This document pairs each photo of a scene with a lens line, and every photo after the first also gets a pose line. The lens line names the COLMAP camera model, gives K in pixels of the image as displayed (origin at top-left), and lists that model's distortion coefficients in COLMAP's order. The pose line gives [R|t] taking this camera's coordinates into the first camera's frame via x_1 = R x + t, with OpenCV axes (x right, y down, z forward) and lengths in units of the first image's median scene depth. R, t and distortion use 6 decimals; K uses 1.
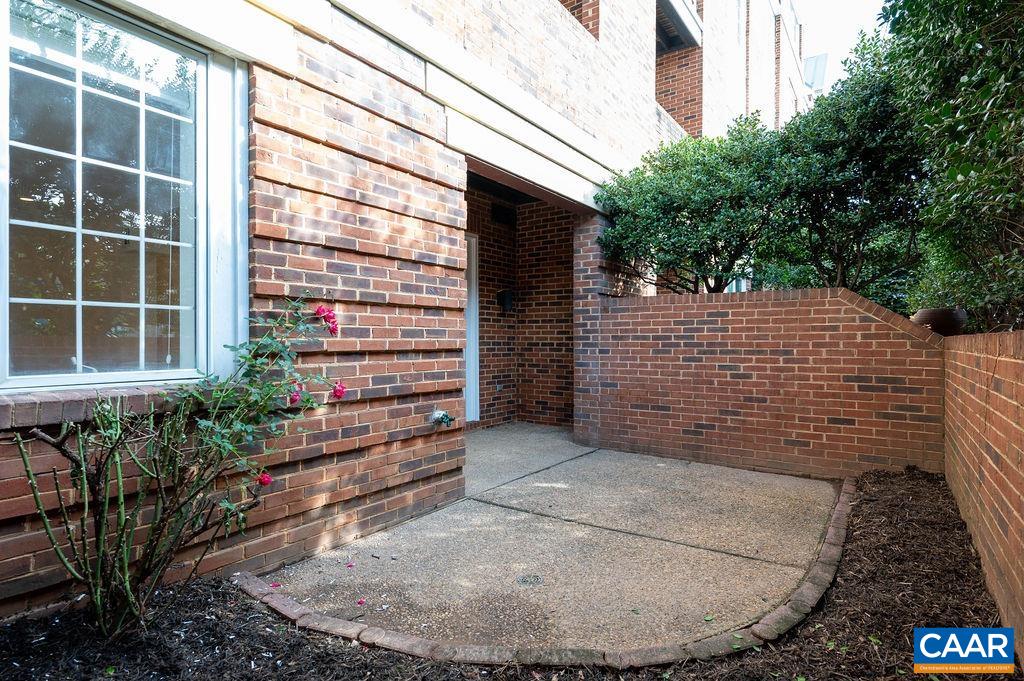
lens RADIAL K [[532.7, 0, 515.1], [0, 532.7, 339.7], [0, 0, 1]] dist [-0.001475, -0.000387]
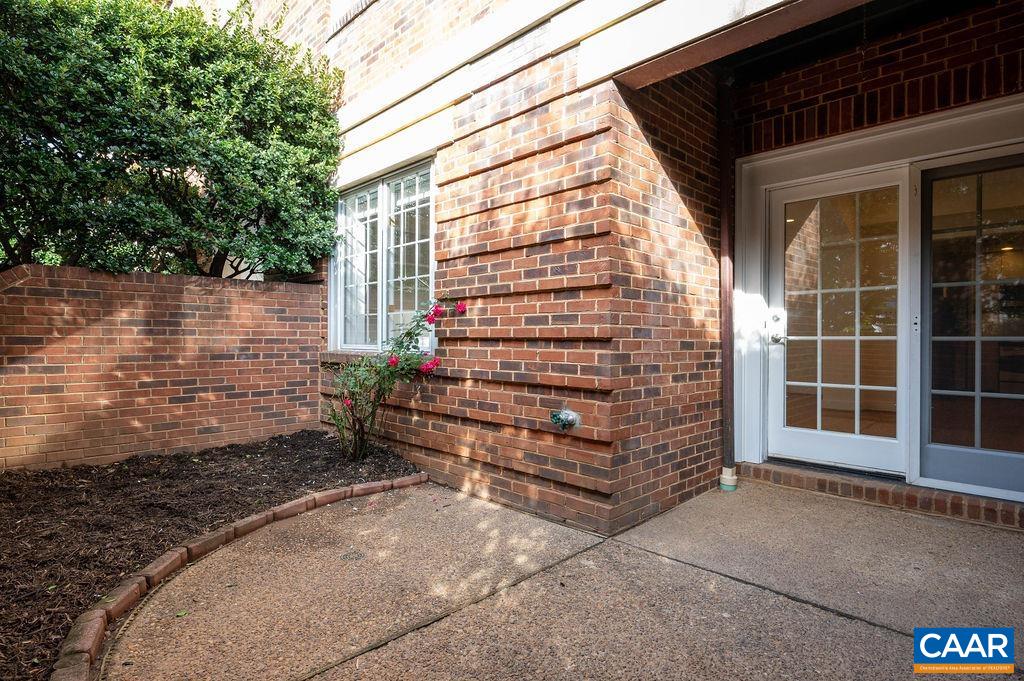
lens RADIAL K [[532.7, 0, 515.1], [0, 532.7, 339.7], [0, 0, 1]] dist [-0.001475, -0.000387]
pose [[-0.172560, -0.000505, -0.984999, 0.792610], [-0.004711, 0.999989, 0.000313, 0.023635], [0.984988, 0.004694, -0.172561, 1.189790]]
